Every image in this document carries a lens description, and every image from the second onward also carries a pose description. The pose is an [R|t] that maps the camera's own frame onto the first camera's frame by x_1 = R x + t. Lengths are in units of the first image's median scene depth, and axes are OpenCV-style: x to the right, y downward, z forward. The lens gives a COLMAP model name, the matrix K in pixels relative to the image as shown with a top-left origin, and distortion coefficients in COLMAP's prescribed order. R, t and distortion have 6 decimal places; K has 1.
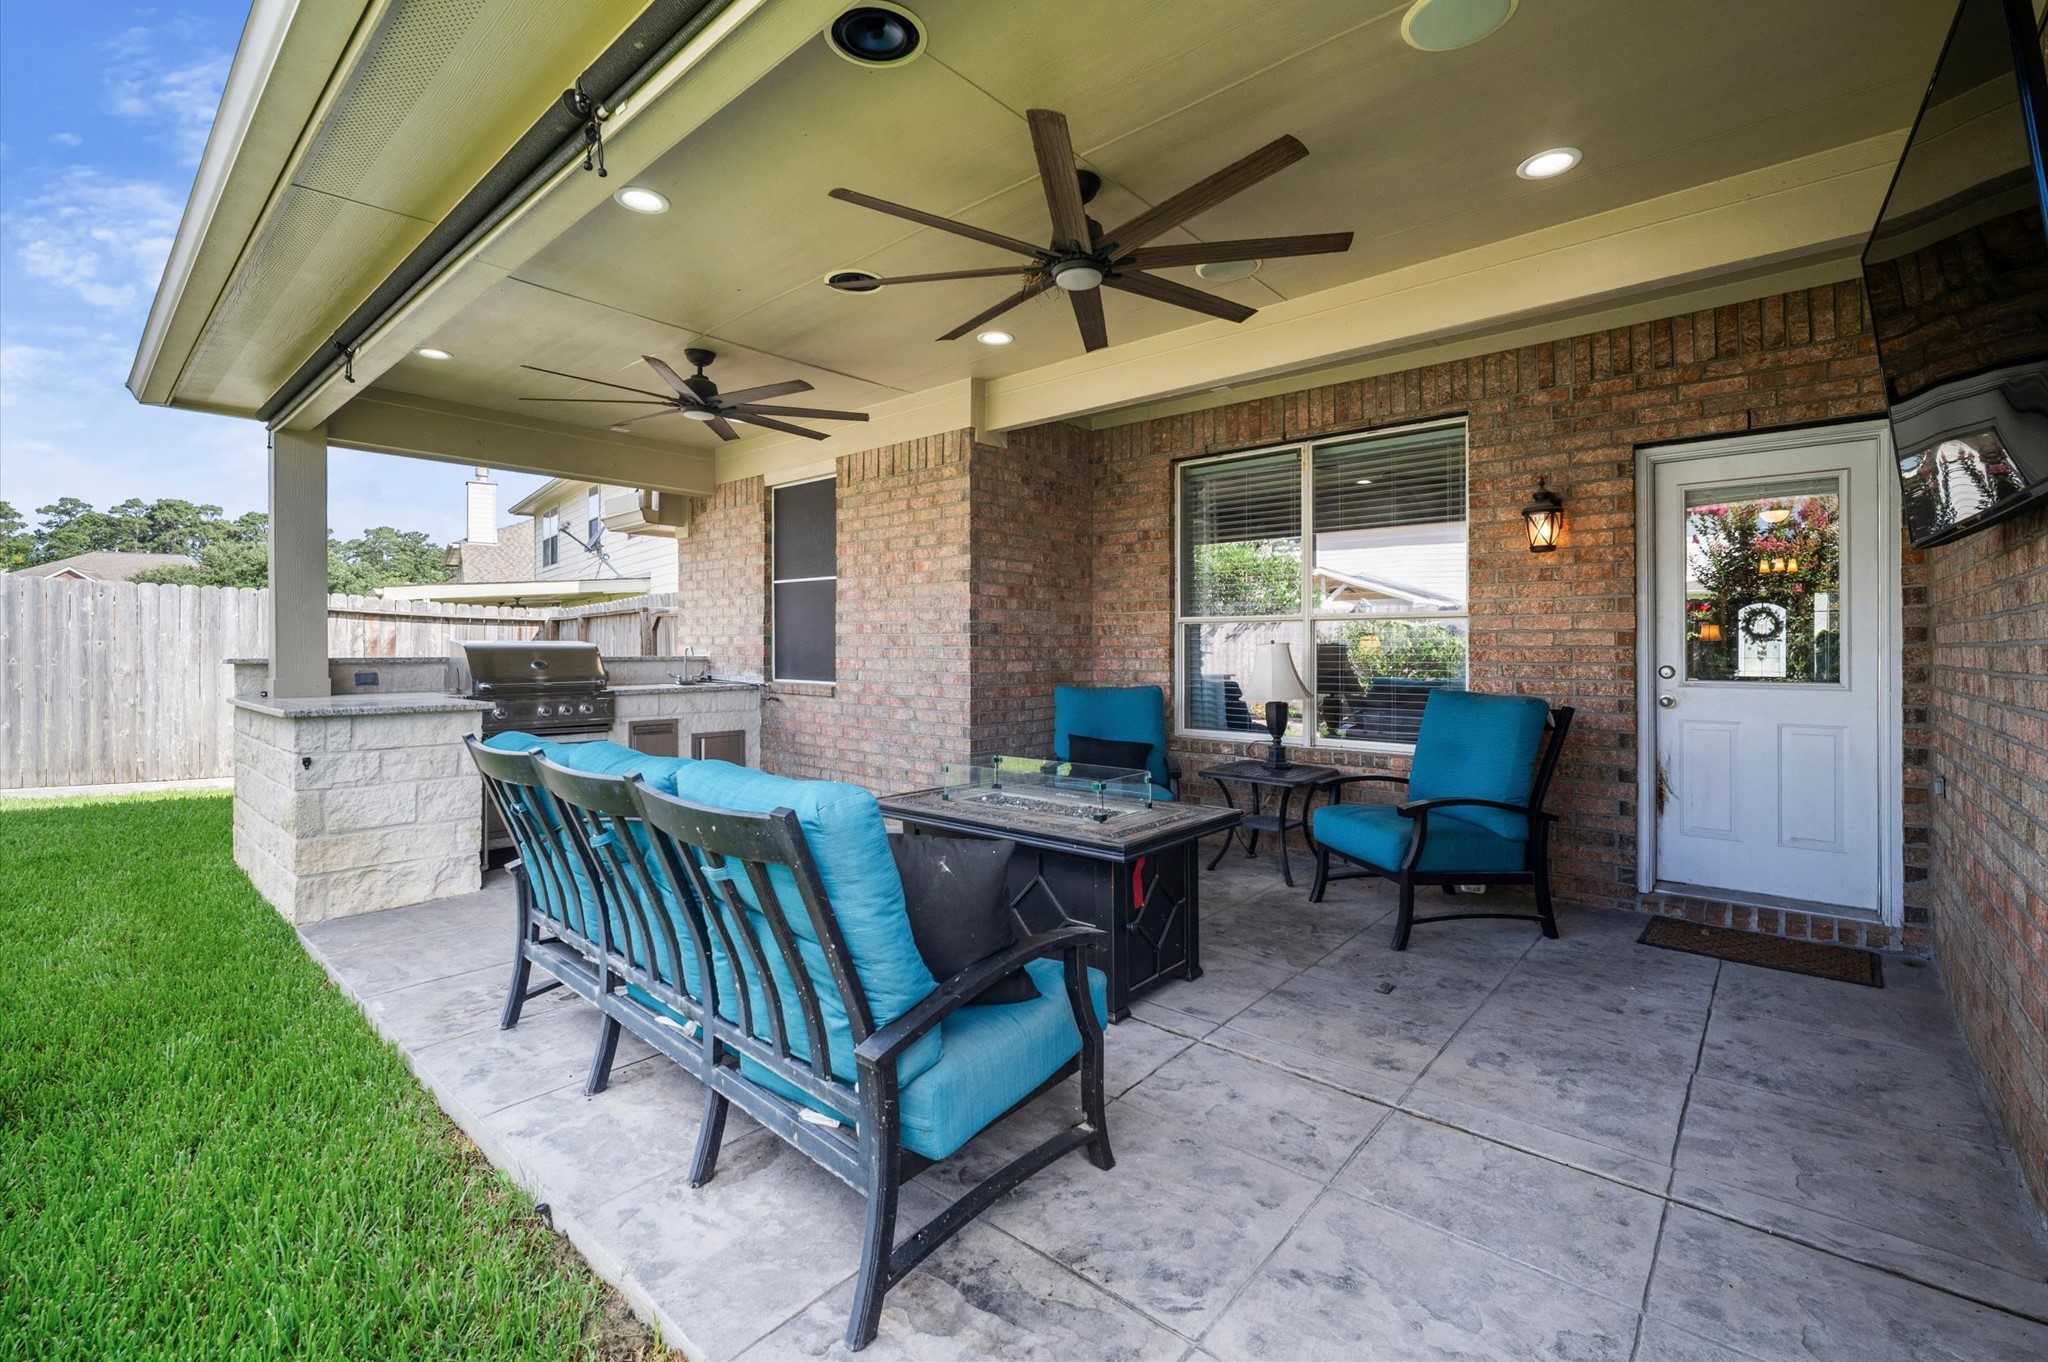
lens RADIAL K [[872.2, 0, 1025.3], [0, 872.2, 646.2], [0, 0, 1]] dist [-0.002471, -0.000412]
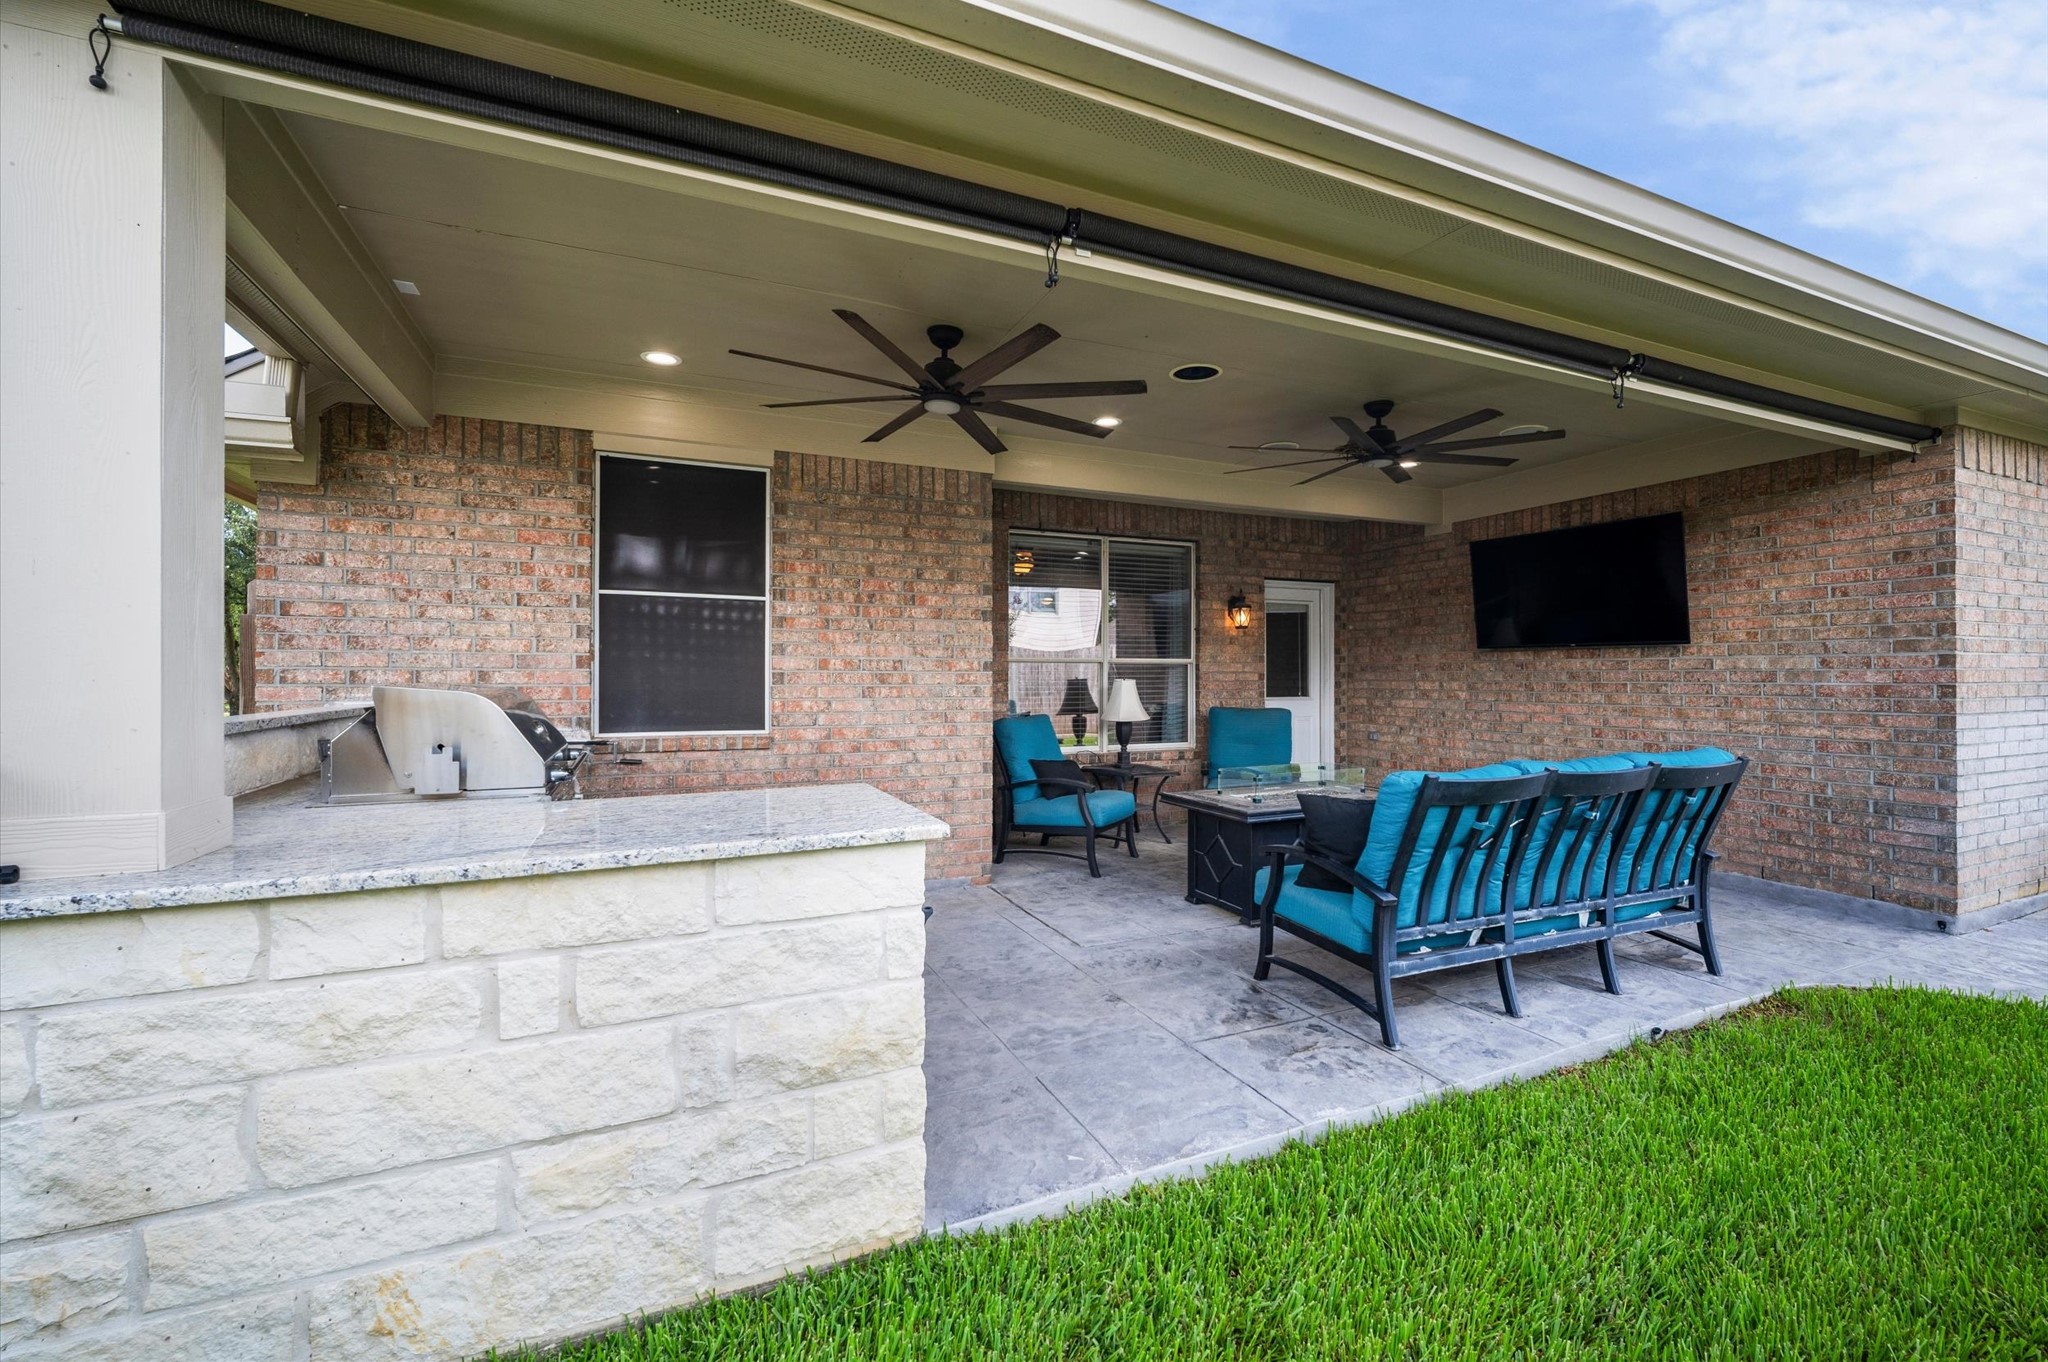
lens RADIAL K [[838.2, 0, 1029.4], [0, 838.2, 669.1], [0, 0, 1]] dist [-0.004340, -0.000568]
pose [[0.417418, 0.004785, 0.908702, -0.835676], [-0.000277, 0.999987, -0.005139, -0.010871], [-0.908715, 0.001893, 0.417413, 0.474505]]
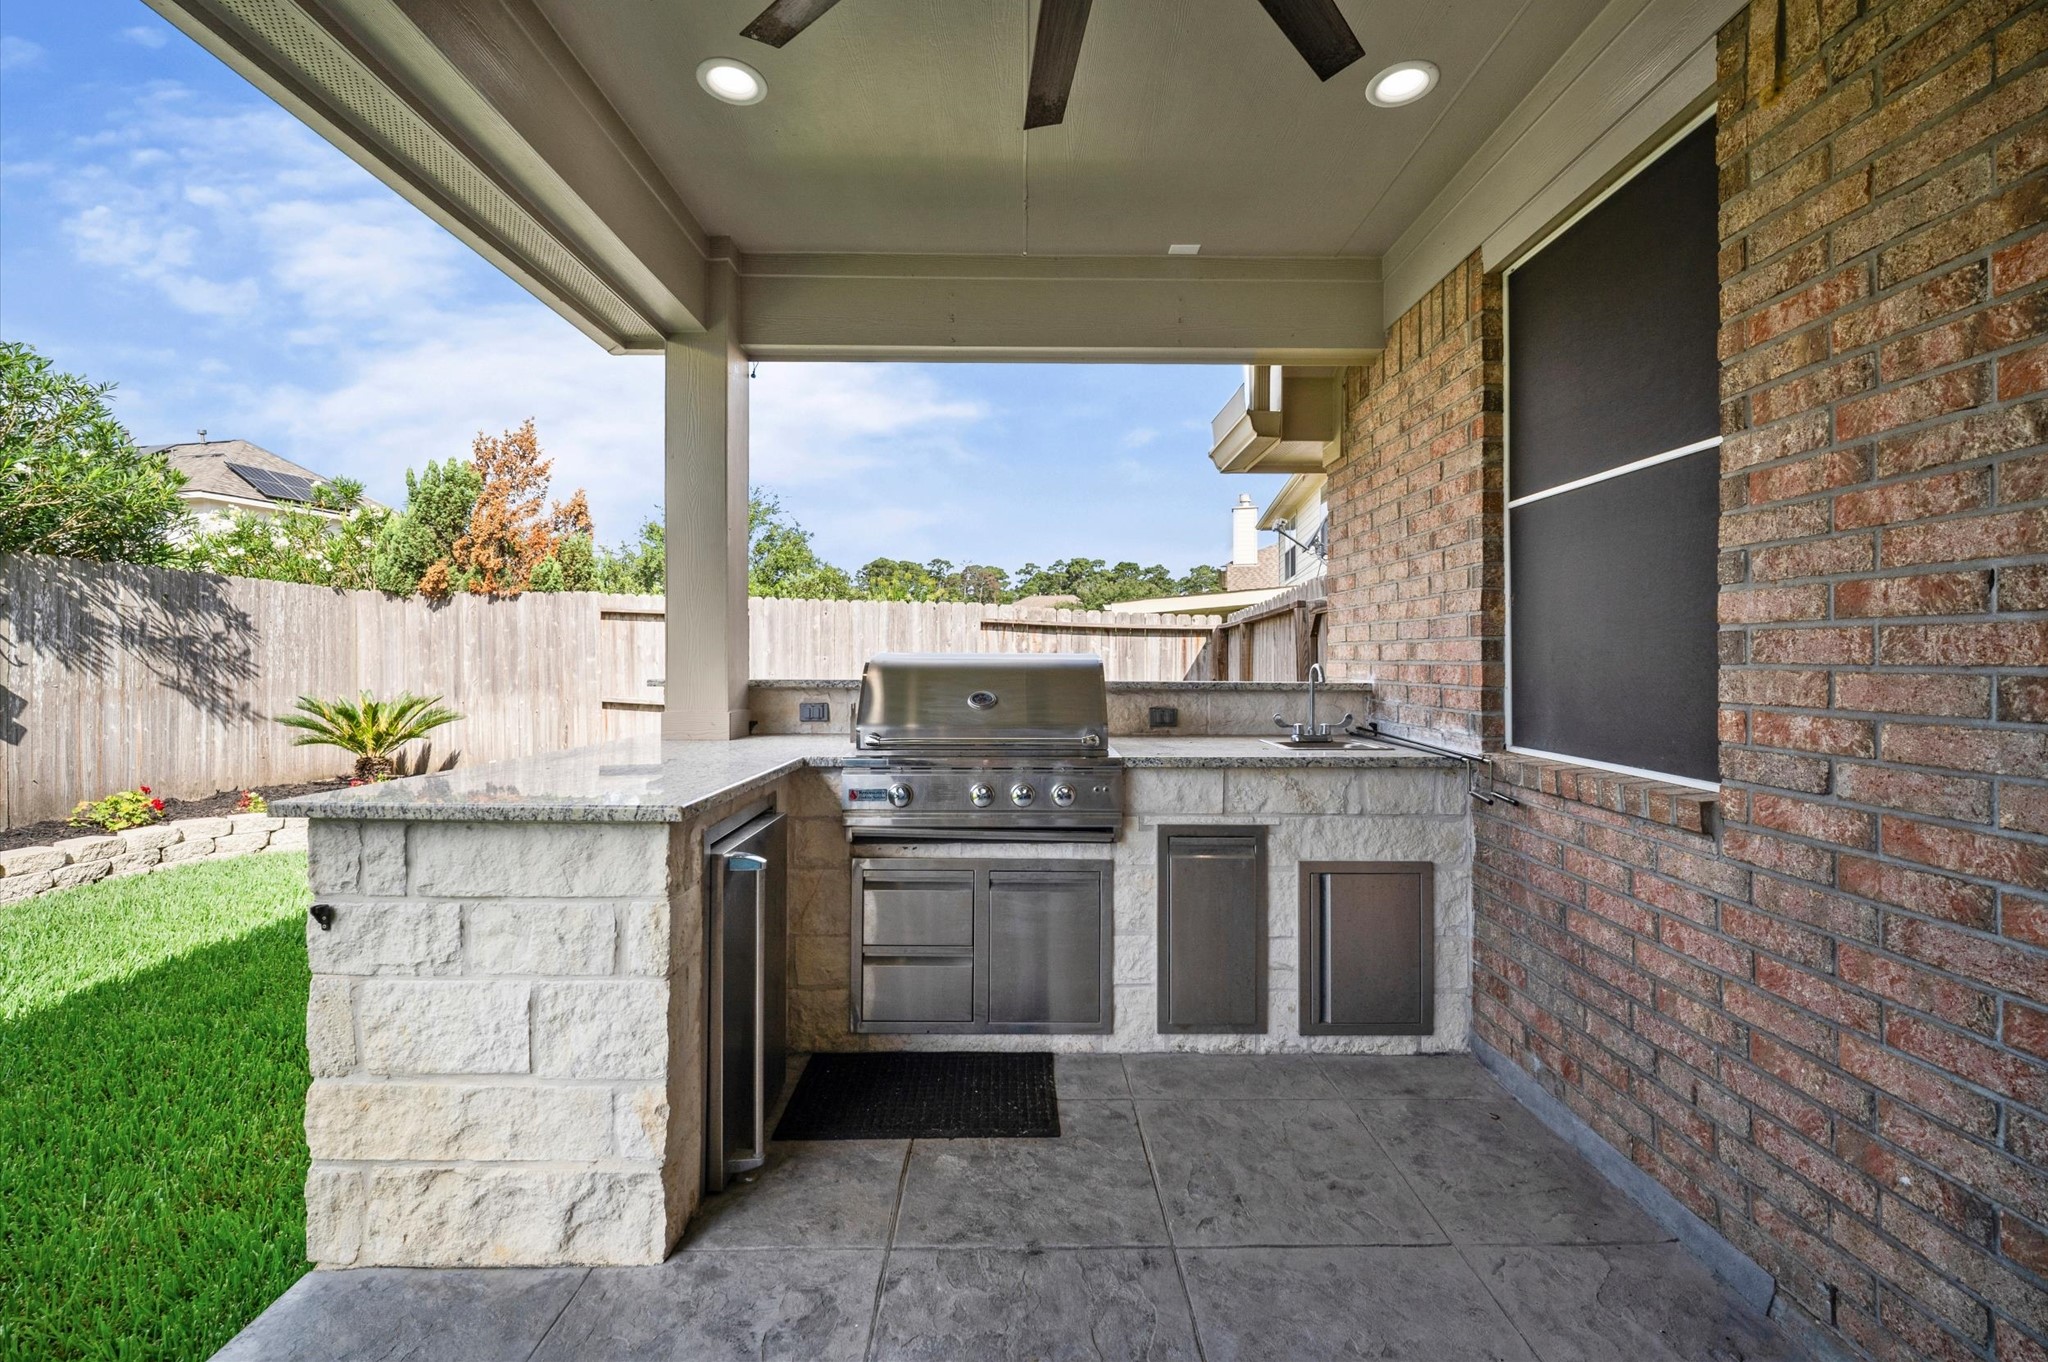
lens RADIAL K [[844.3, 0, 1028.6], [0, 844.3, 655.8], [0, 0, 1]] dist [-0.005763, -0.000129]
pose [[0.663233, -0.003385, -0.748406, -0.162228], [-0.002334, 0.999976, -0.006590, -0.000978], [0.748410, 0.006118, 0.663208, 0.647572]]
